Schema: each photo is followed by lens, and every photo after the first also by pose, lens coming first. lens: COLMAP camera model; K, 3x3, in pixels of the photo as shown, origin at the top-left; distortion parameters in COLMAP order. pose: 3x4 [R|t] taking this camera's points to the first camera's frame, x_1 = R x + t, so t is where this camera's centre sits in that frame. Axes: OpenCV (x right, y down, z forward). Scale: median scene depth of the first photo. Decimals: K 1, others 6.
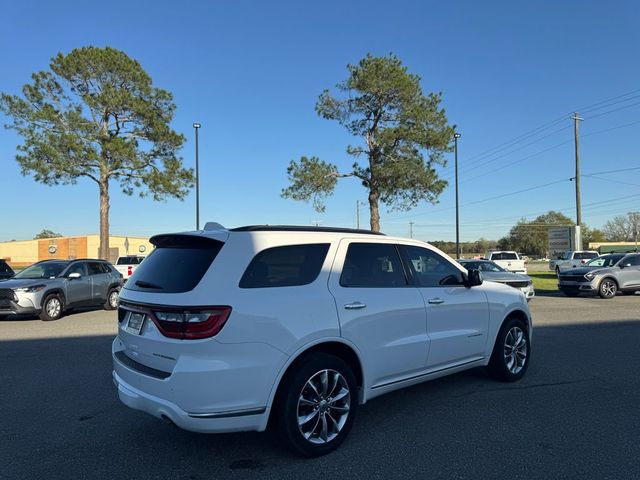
lens RADIAL K [[451.7, 0, 320.0], [0, 451.7, 240.0], [0, 0, 1]] dist [0.073047, -0.101827]
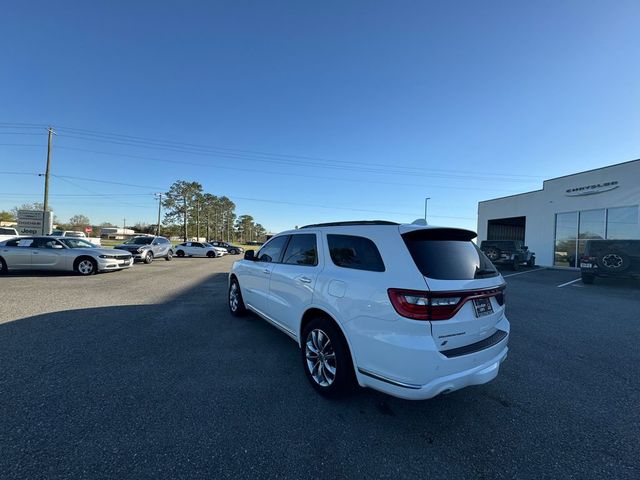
lens RADIAL K [[253.9, 0, 319.0], [0, 253.9, 238.7], [0, 0, 1]] dist [-0.003605, -0.000092]
pose [[0.095609, 0.037224, 0.994723, -0.102542], [-0.081252, 0.996258, -0.029472, 0.006437], [-0.992097, -0.078005, 0.098276, 0.129653]]
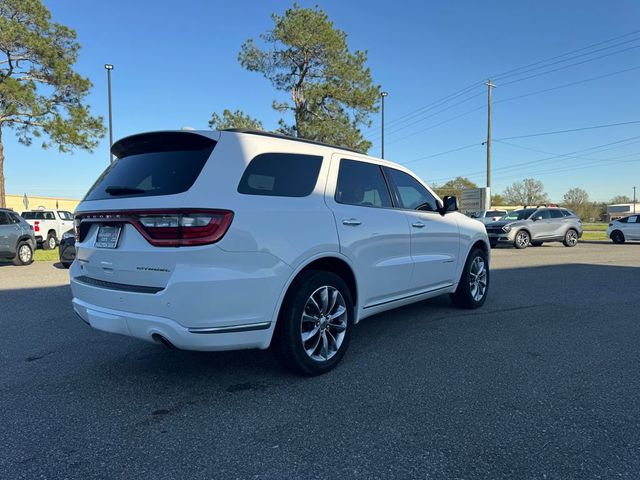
lens RADIAL K [[451.7, 0, 320.0], [0, 451.7, 240.0], [0, 0, 1]] dist [0.073047, -0.101827]
pose [[0.984111, -0.005843, 0.177456, -0.015901], [-0.008299, 0.996852, 0.078846, 0.011276], [-0.177358, -0.079066, 0.980965, 0.008790]]
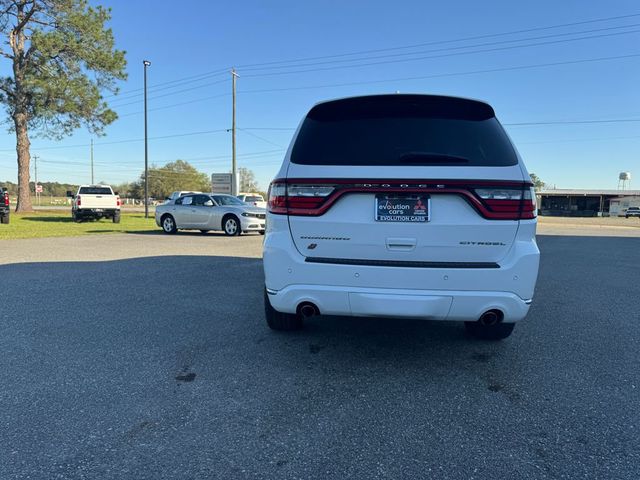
lens RADIAL K [[452.6, 0, 322.9], [0, 452.6, 238.5], [0, 0, 1]] dist [0.037086, -0.054805]
pose [[0.695605, -0.024987, 0.717990, -0.098185], [-0.057443, 0.994261, 0.090255, 0.016428], [-0.716125, -0.104025, 0.690177, 0.055494]]
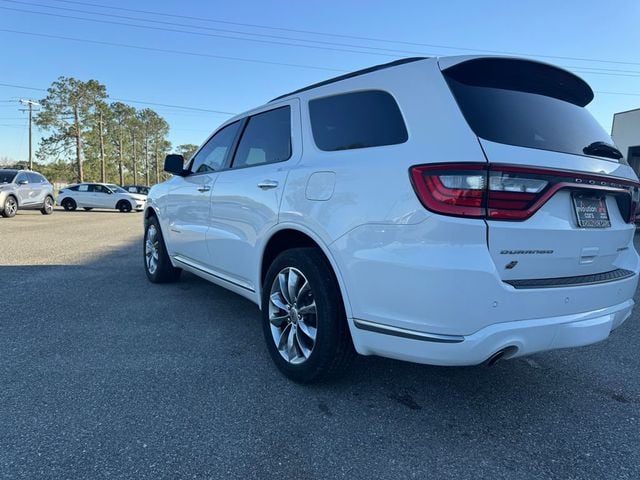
lens RADIAL K [[452.6, 0, 322.9], [0, 452.6, 238.5], [0, 0, 1]] dist [0.037086, -0.054805]
pose [[0.096051, -0.066978, 0.993120, -0.099118], [-0.088912, 0.993168, 0.075581, 0.019546], [-0.991397, -0.095560, 0.089440, 0.123898]]
